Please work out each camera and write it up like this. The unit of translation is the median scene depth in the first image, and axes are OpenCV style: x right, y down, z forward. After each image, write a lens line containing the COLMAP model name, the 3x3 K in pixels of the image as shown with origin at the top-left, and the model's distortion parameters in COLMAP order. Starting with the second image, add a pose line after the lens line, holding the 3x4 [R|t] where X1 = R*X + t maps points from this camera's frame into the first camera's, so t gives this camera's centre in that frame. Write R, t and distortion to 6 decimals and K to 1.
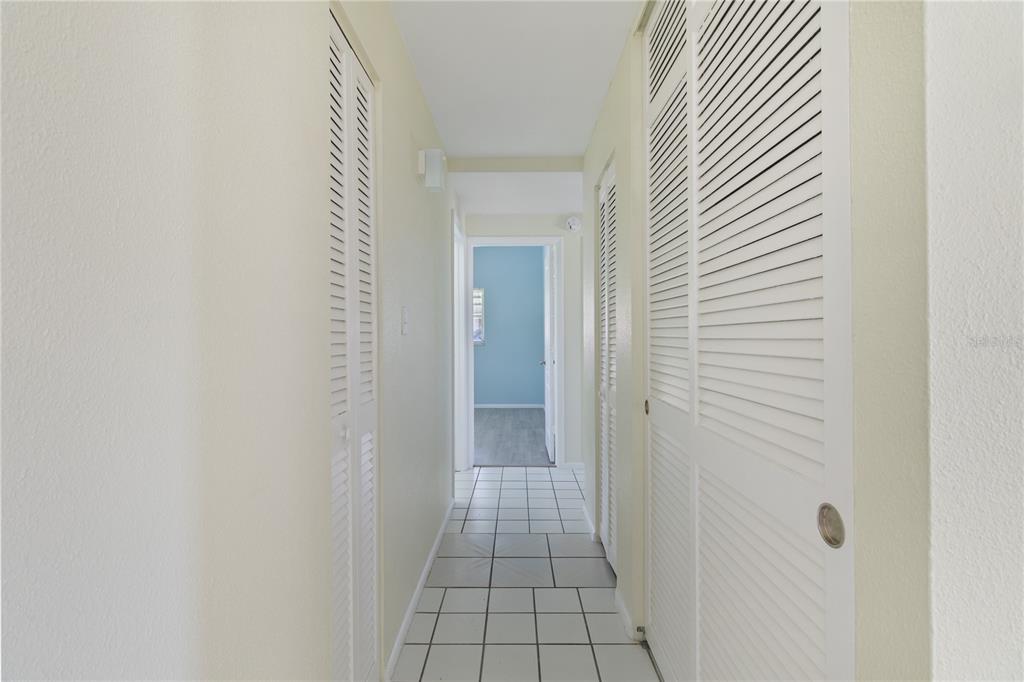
lens RADIAL K [[477.2, 0, 512.4], [0, 477.2, 338.7], [0, 0, 1]] dist [0.003180, -0.000461]
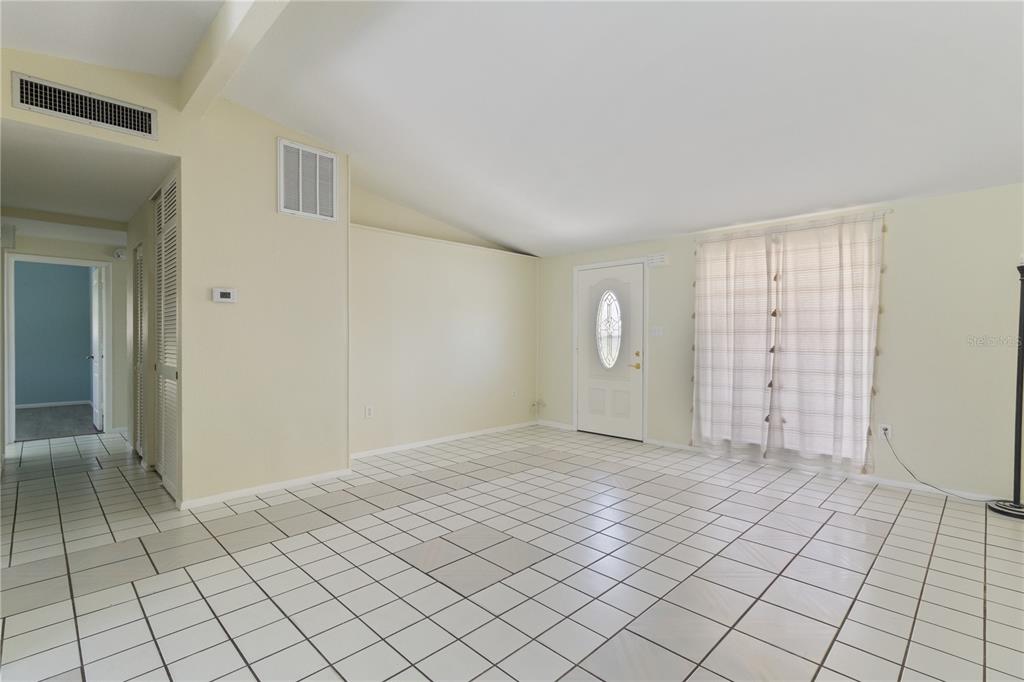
lens RADIAL K [[477.2, 0, 520.2], [0, 477.2, 341.7], [0, 0, 1]] dist [0.003180, -0.000461]
pose [[0.694927, 0.000326, 0.719080, -0.062457], [-0.000954, 0.999999, 0.000469, 0.008191], [-0.719079, -0.001012, 0.694927, -0.768552]]
